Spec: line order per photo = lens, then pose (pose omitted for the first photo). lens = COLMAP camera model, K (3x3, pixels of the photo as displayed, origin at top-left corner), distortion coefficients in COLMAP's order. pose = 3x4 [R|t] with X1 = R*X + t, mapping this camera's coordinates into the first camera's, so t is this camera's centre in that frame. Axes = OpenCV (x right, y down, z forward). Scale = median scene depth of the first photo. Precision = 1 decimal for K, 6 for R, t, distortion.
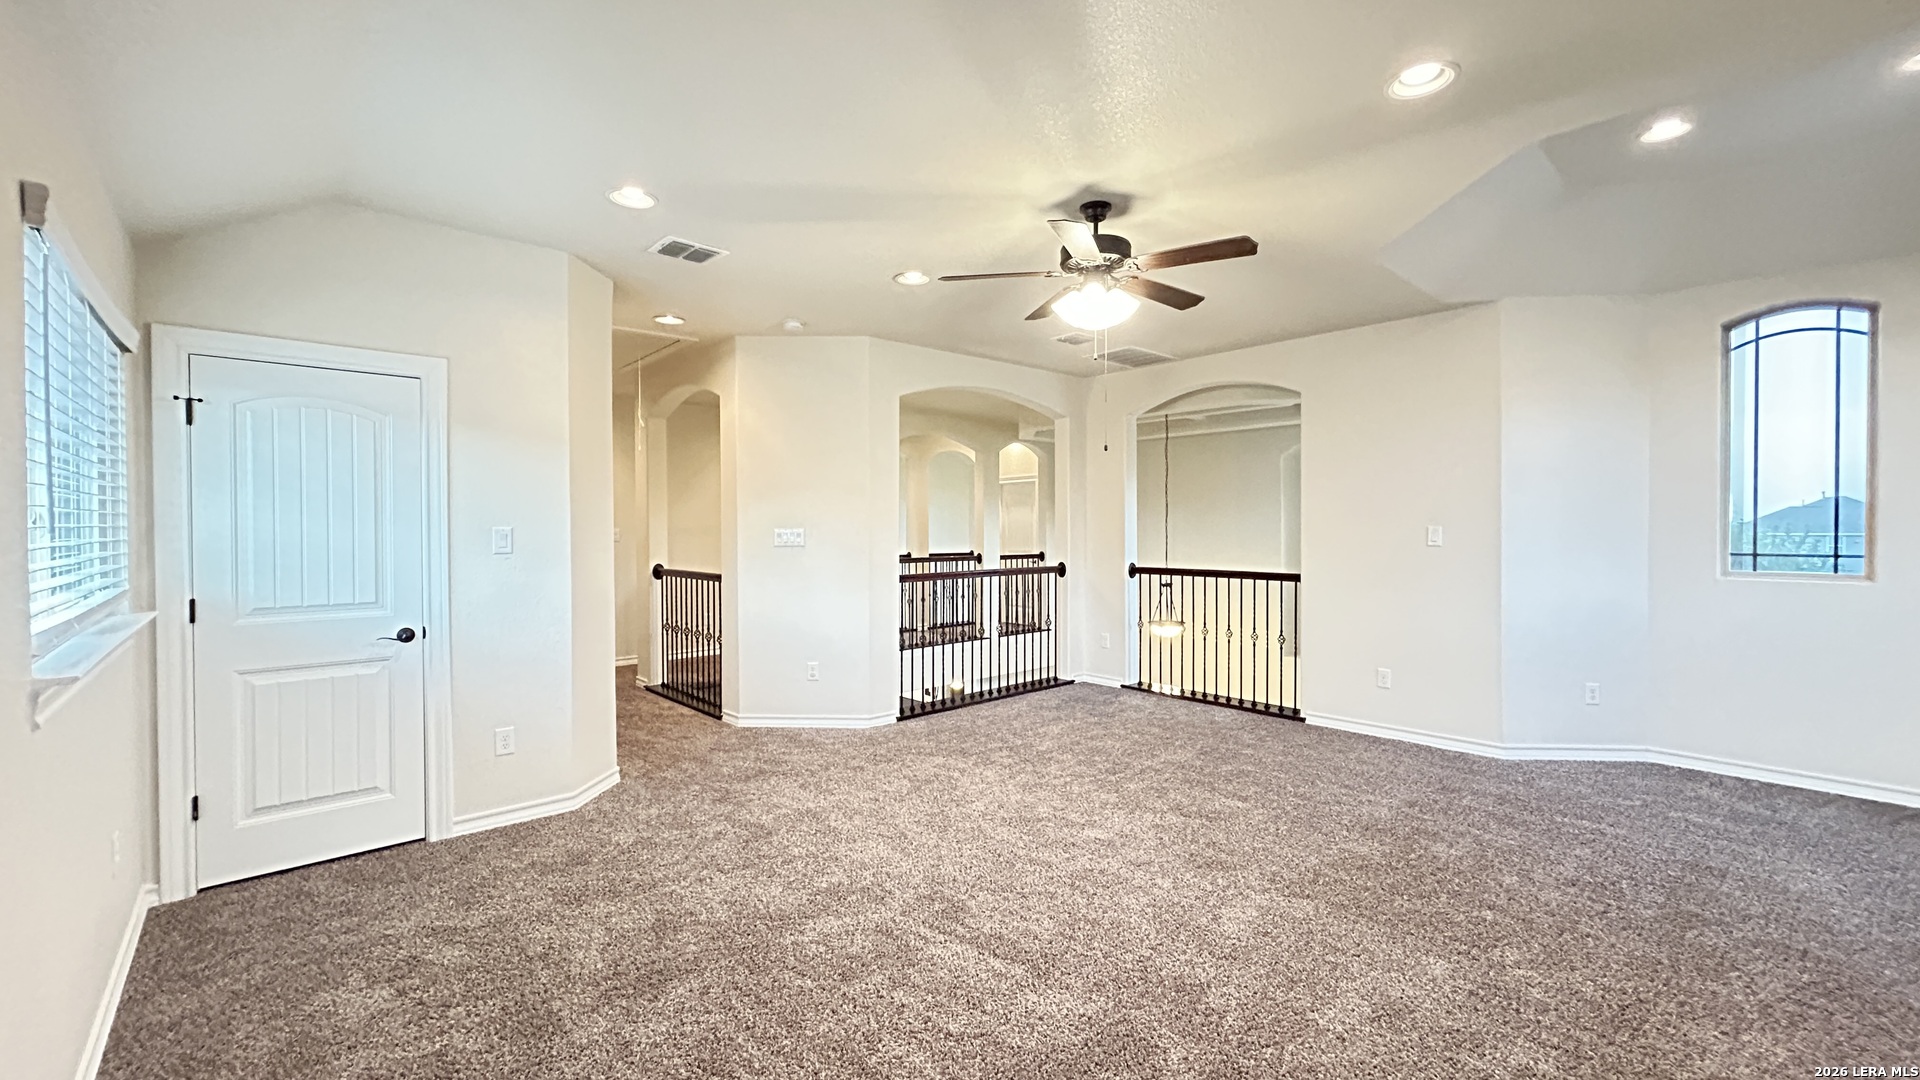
lens RADIAL K [[761.9, 0, 964.8], [0, 761.9, 537.4], [0, 0, 1]] dist [-0.003198, -0.000145]
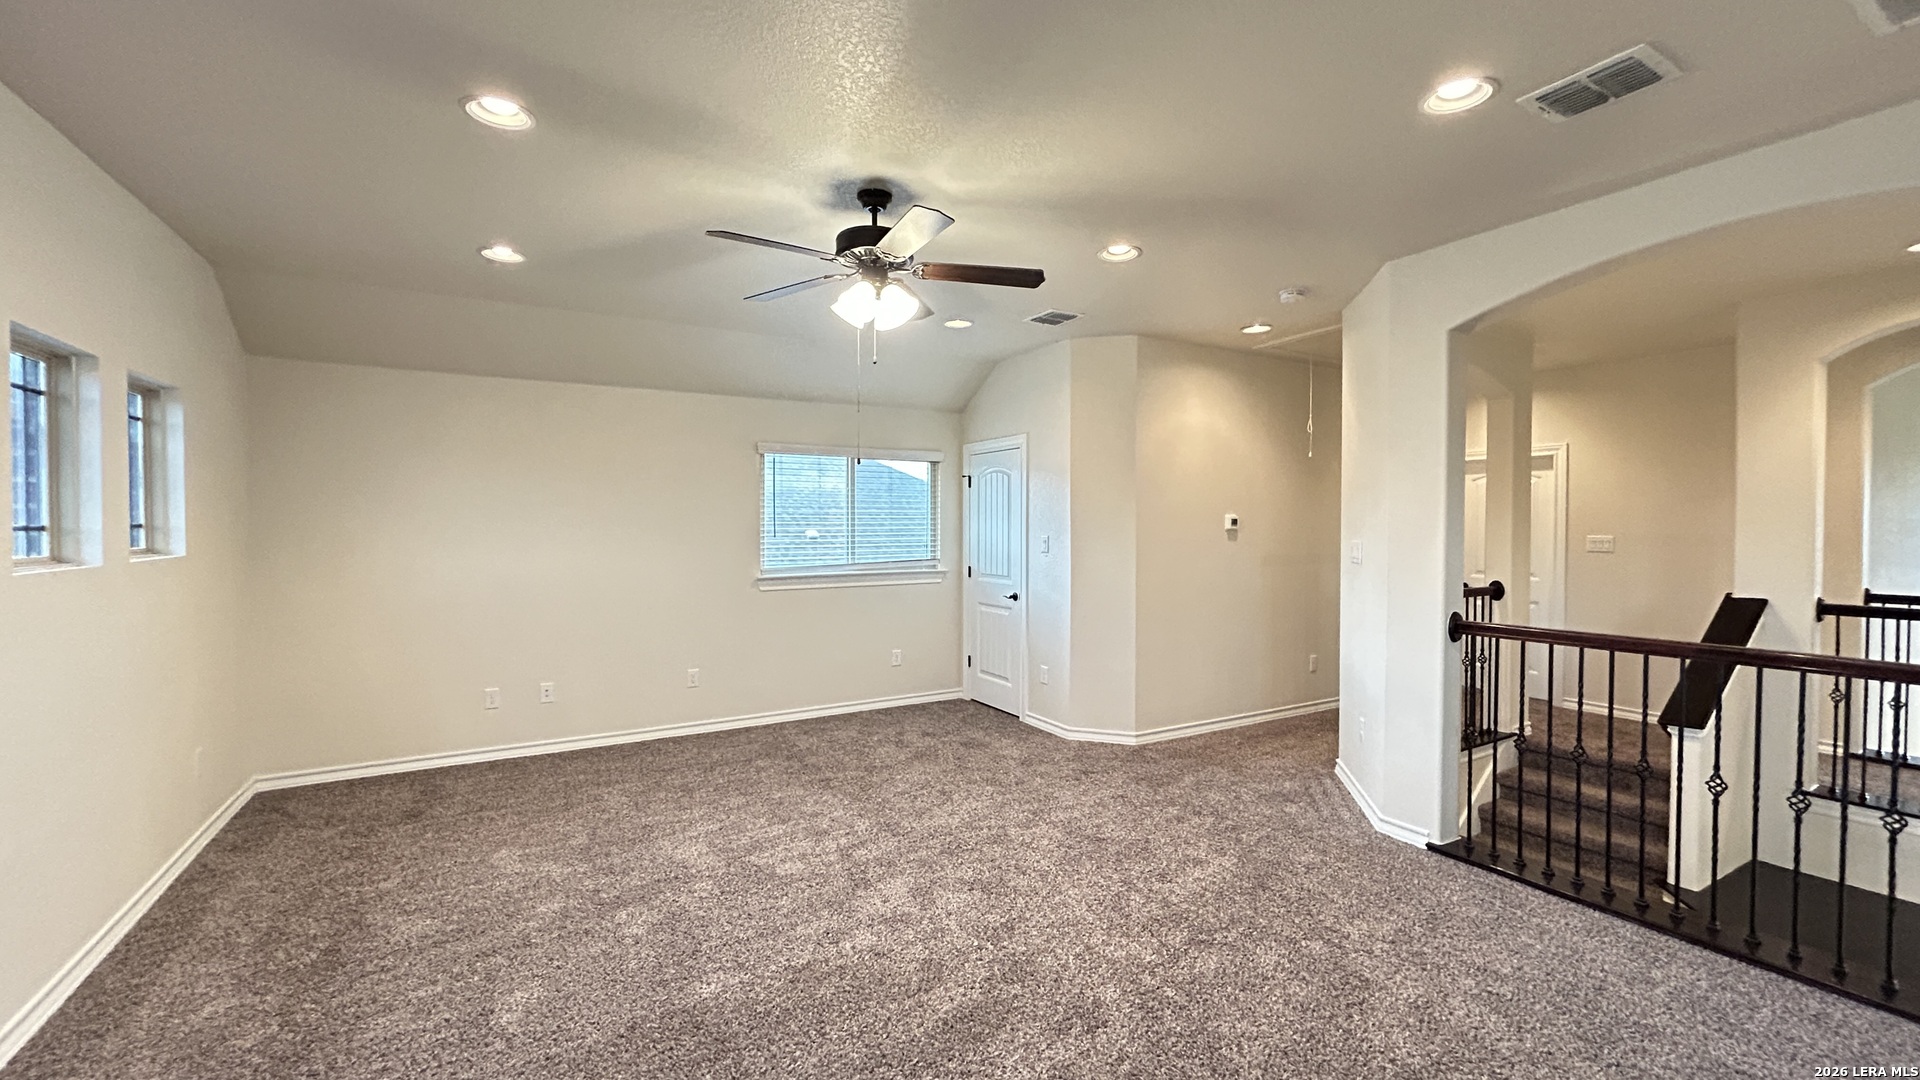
lens RADIAL K [[769.7, 0, 963.2], [0, 769.7, 537.1], [0, 0, 1]] dist [-0.001610, 0.000211]
pose [[-0.211581, 0.011301, -0.977295, 1.004531], [-0.015056, 0.999777, 0.014820, -0.031957], [0.977244, 0.017850, -0.211364, 1.239688]]
